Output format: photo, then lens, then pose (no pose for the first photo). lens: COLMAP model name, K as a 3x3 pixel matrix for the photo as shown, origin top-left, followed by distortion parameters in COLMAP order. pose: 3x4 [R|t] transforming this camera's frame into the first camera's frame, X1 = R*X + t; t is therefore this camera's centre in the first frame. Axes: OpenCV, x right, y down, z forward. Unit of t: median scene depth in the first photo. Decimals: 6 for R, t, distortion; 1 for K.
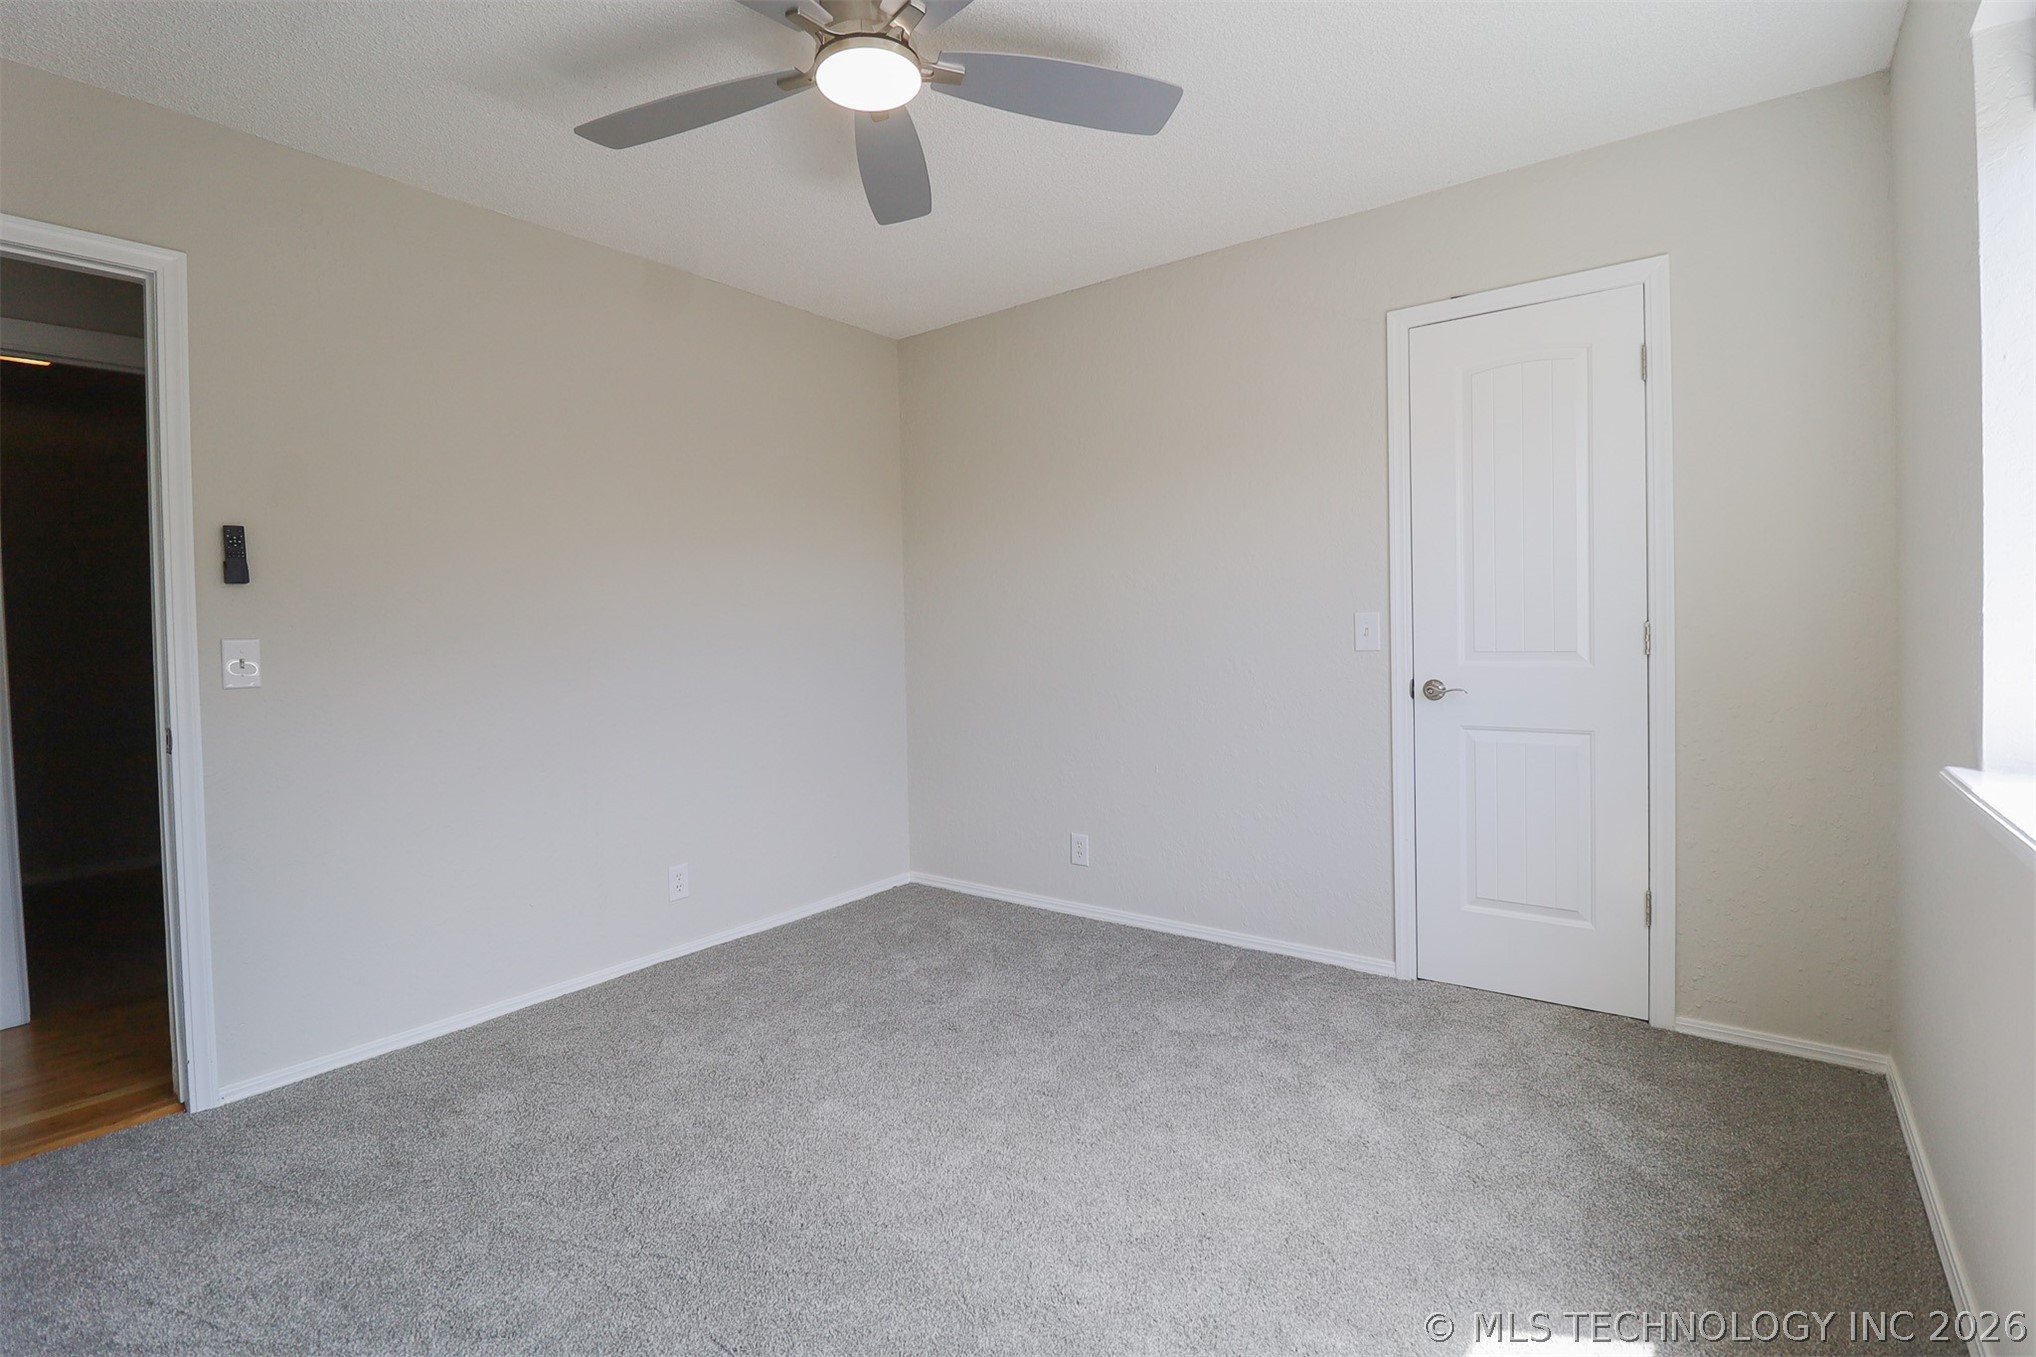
lens RADIAL K [[943.9, 0, 1015.4], [0, 943.9, 649.1], [0, 0, 1]] dist [-0.000534, -0.014707]
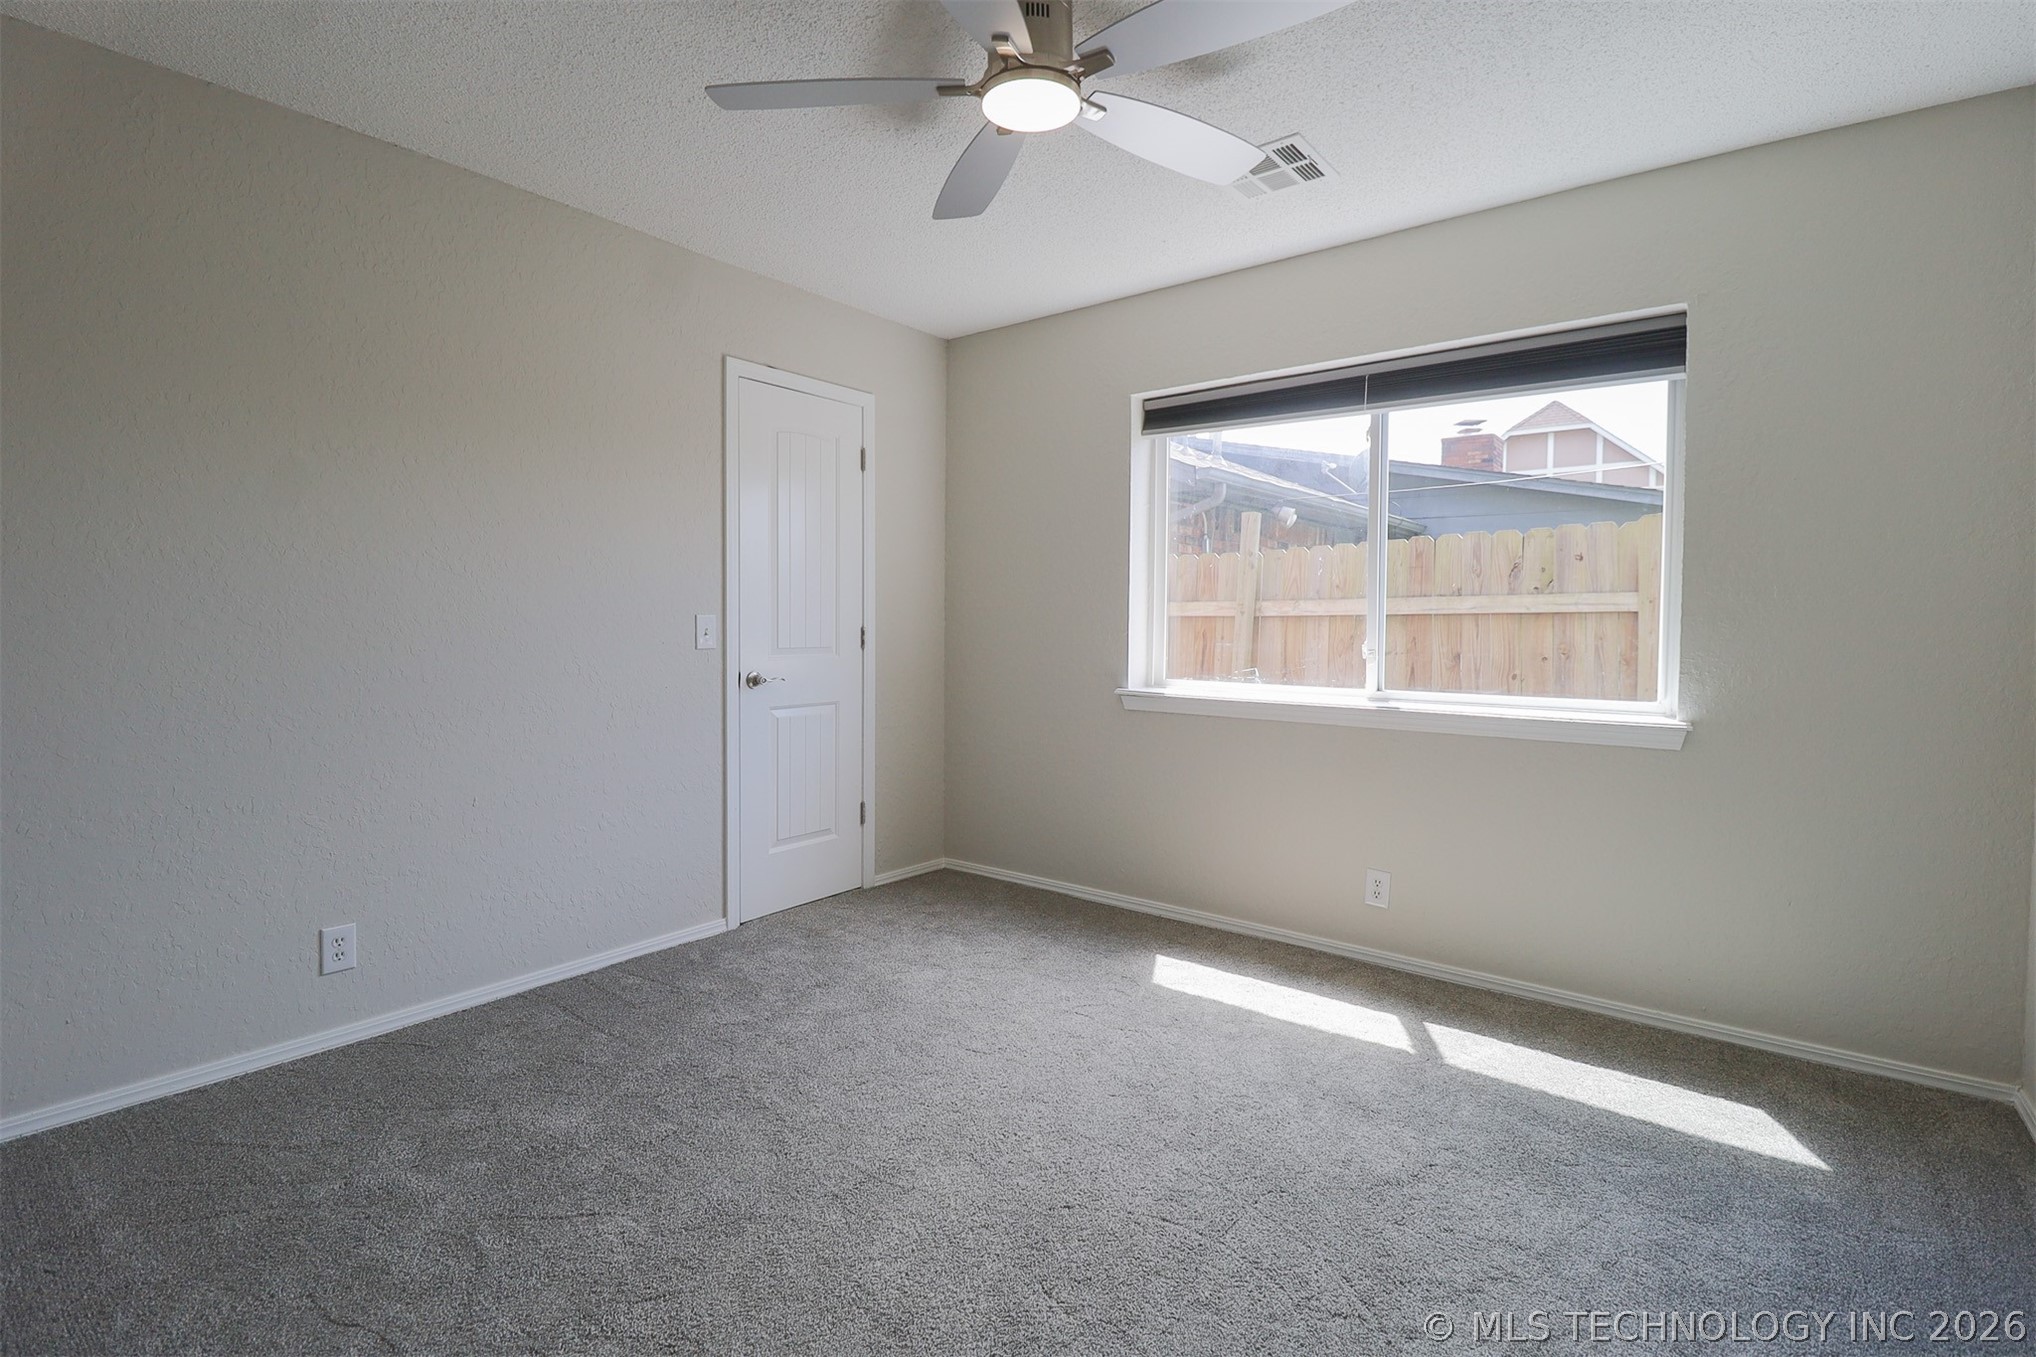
lens RADIAL K [[943.2, 0, 1013.3], [0, 943.2, 659.3], [0, 0, 1]] dist [0.000896, -0.014311]
pose [[0.024619, -0.013036, 0.999612, -0.748175], [0.027306, 0.999551, 0.012363, 0.010422], [-0.999324, 0.026991, 0.024963, 0.616694]]
